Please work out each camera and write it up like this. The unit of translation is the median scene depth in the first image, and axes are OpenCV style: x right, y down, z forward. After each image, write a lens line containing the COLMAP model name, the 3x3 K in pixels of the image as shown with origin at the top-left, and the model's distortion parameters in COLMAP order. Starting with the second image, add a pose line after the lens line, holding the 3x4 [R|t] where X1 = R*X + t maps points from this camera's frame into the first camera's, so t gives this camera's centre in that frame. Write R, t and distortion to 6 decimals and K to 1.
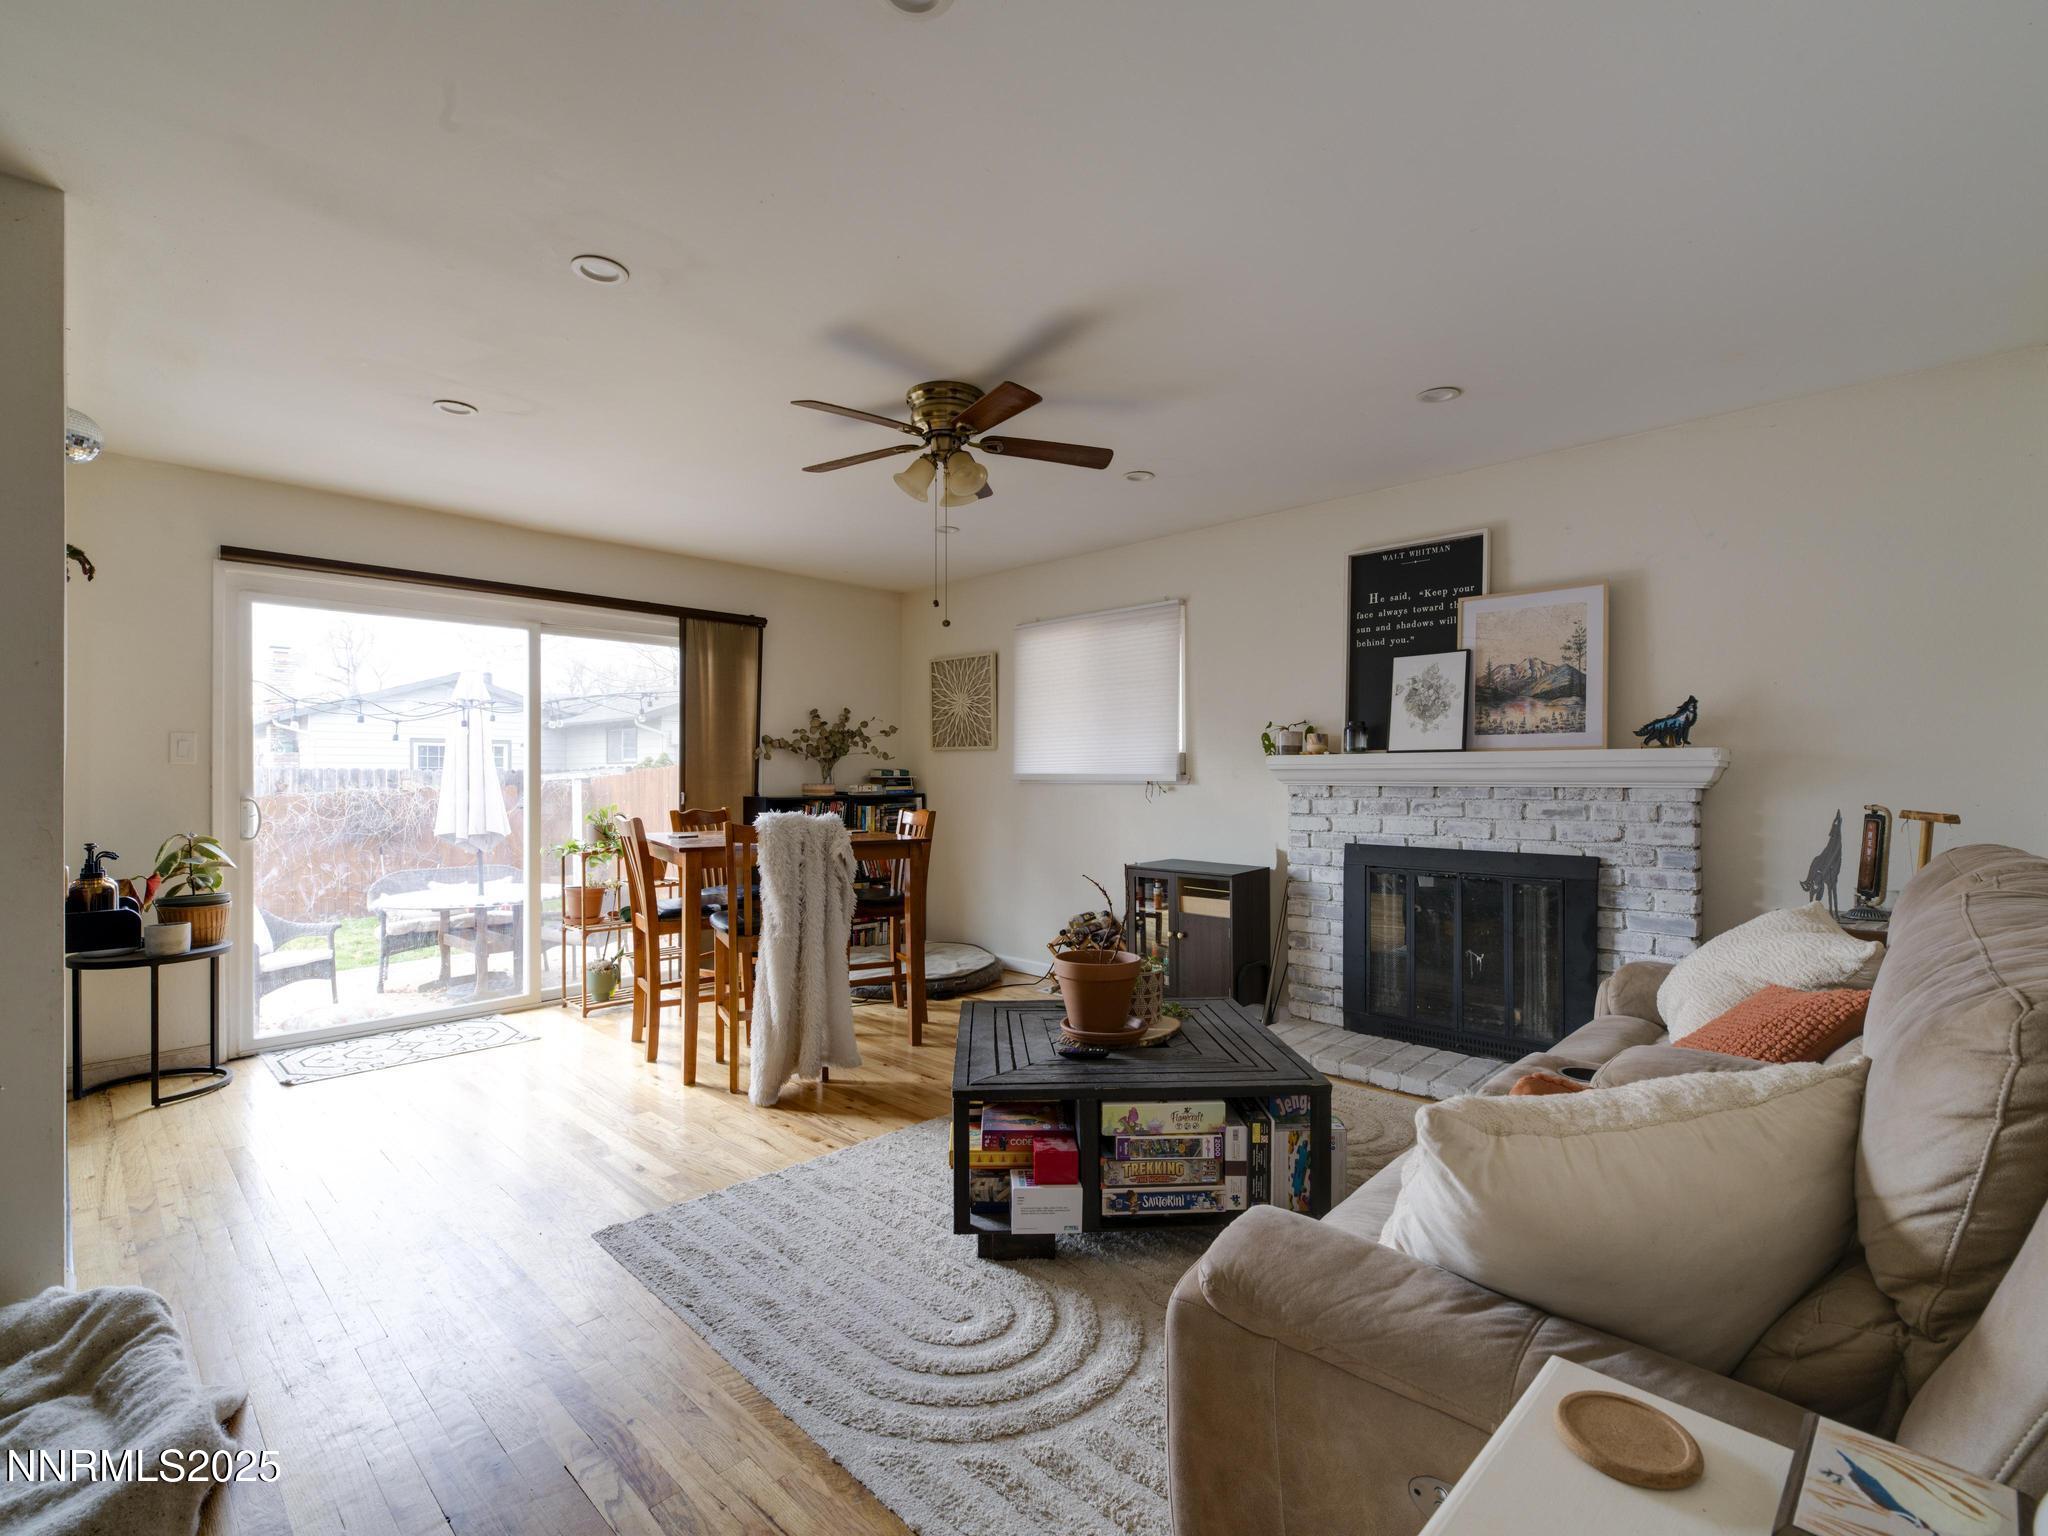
lens RADIAL K [[944.6, 0, 1022.8], [0, 944.6, 765.7], [0, 0, 1]] dist [0.000182, -0.000082]
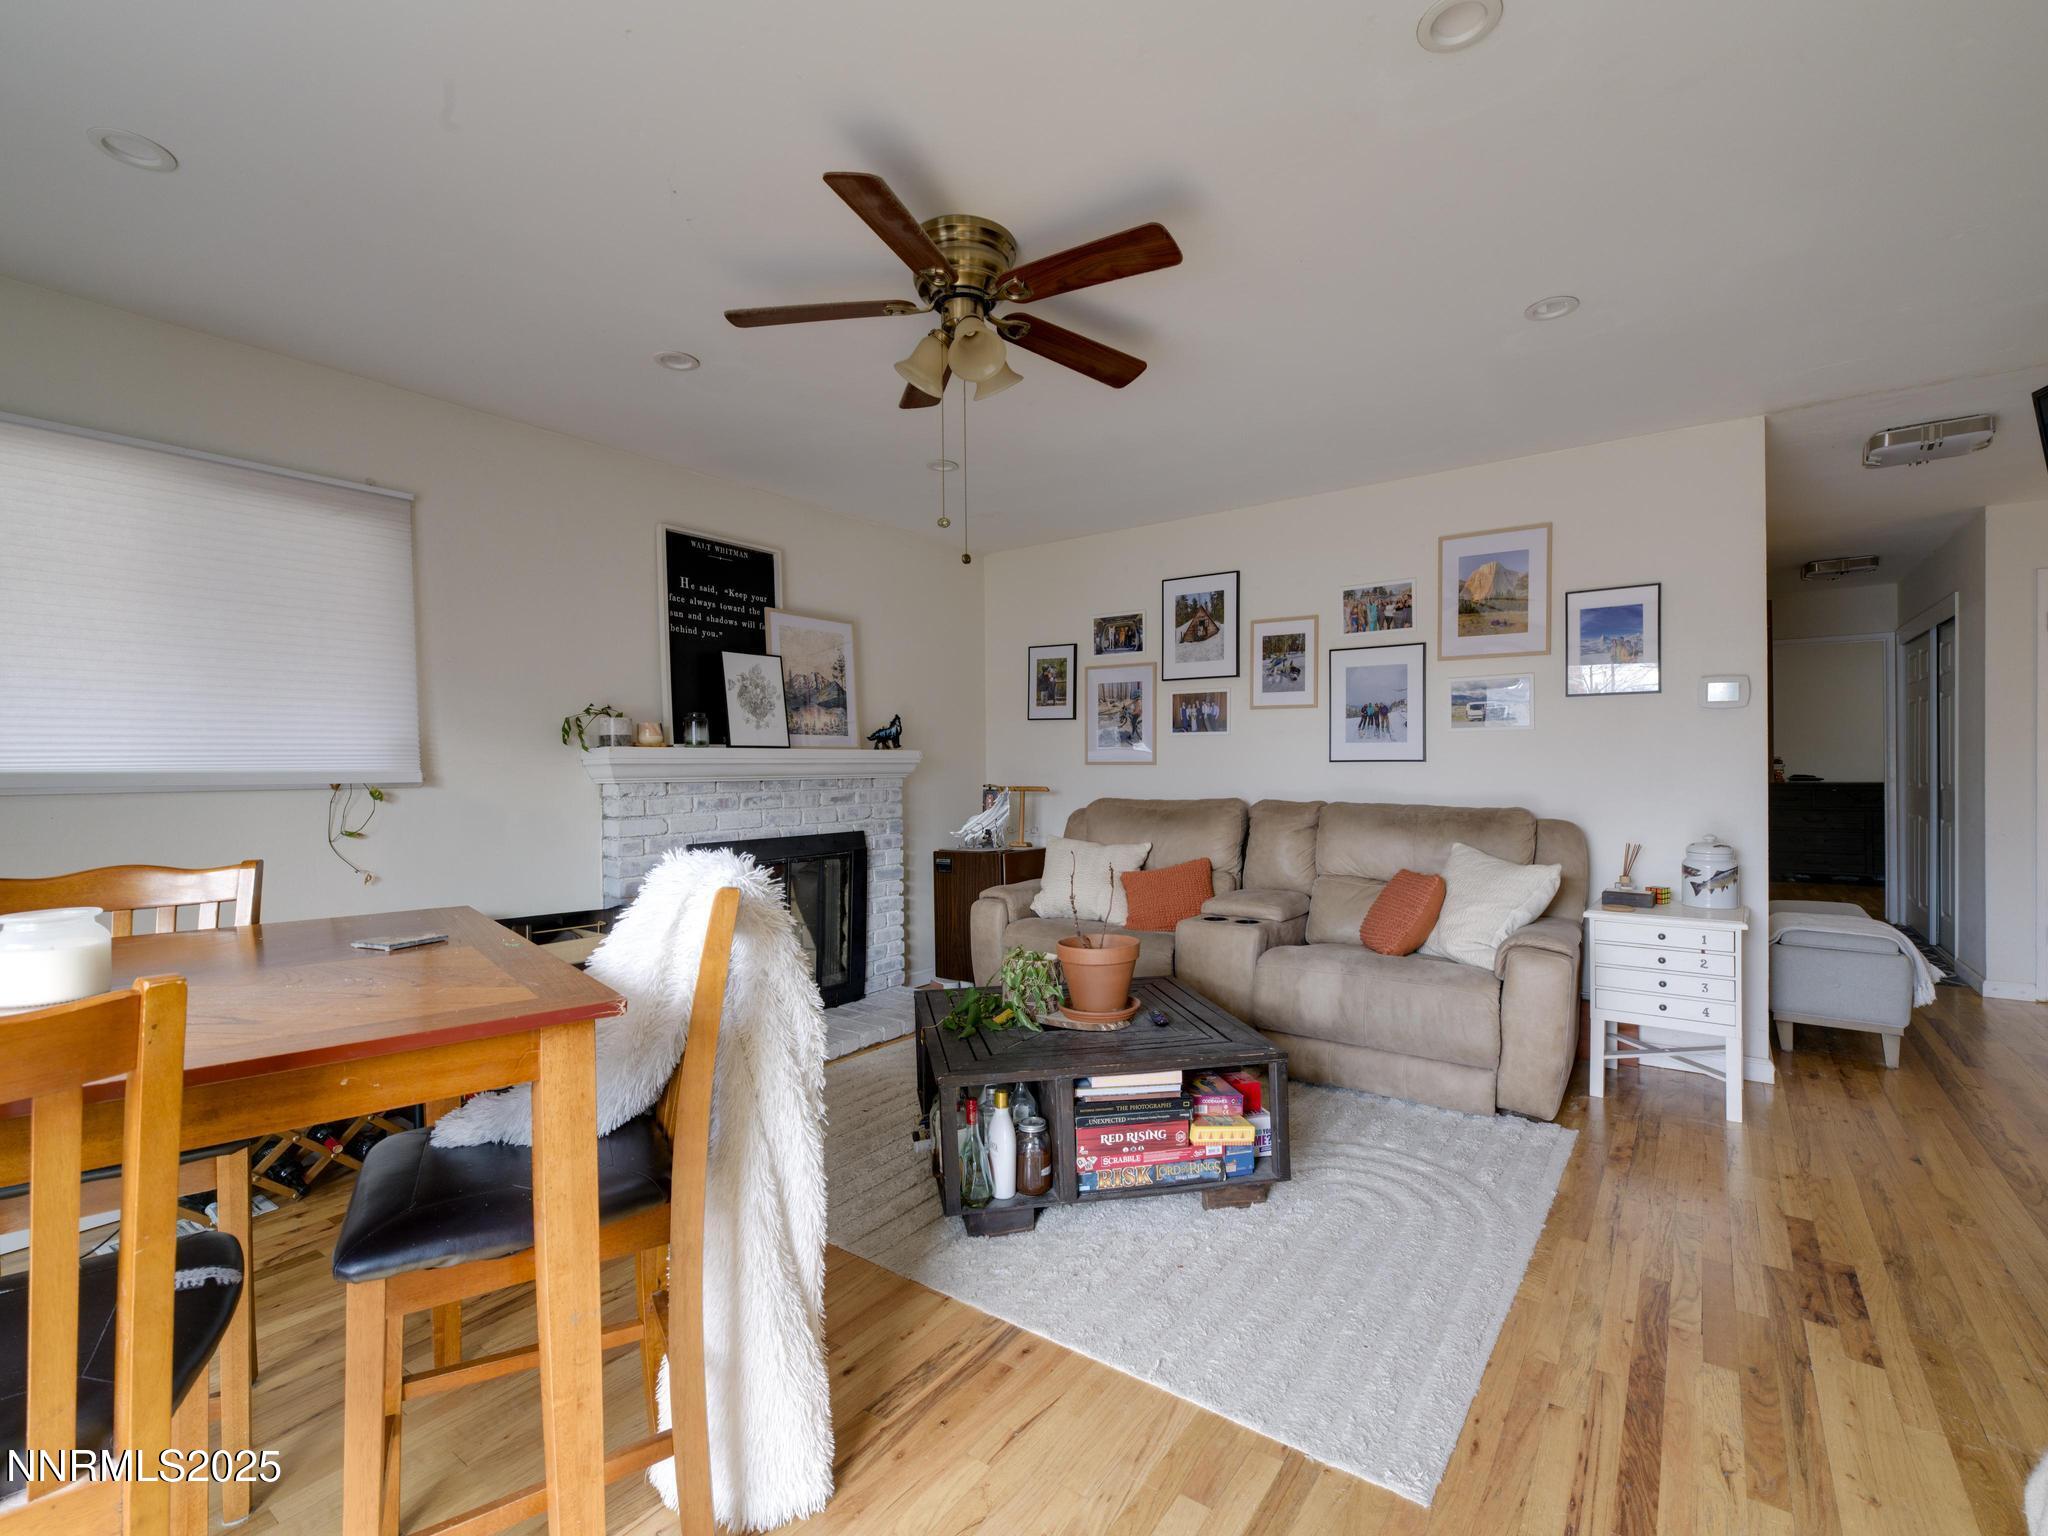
lens RADIAL K [[944.6, 0, 1023.1], [0, 944.6, 767.9], [0, 0, 1]] dist [0.000182, -0.000082]
pose [[-0.149359, 0.001777, 0.988781, -0.665382], [-0.000899, 0.999998, -0.001933, 0.009933], [-0.988783, -0.001177, -0.149357, 0.878688]]
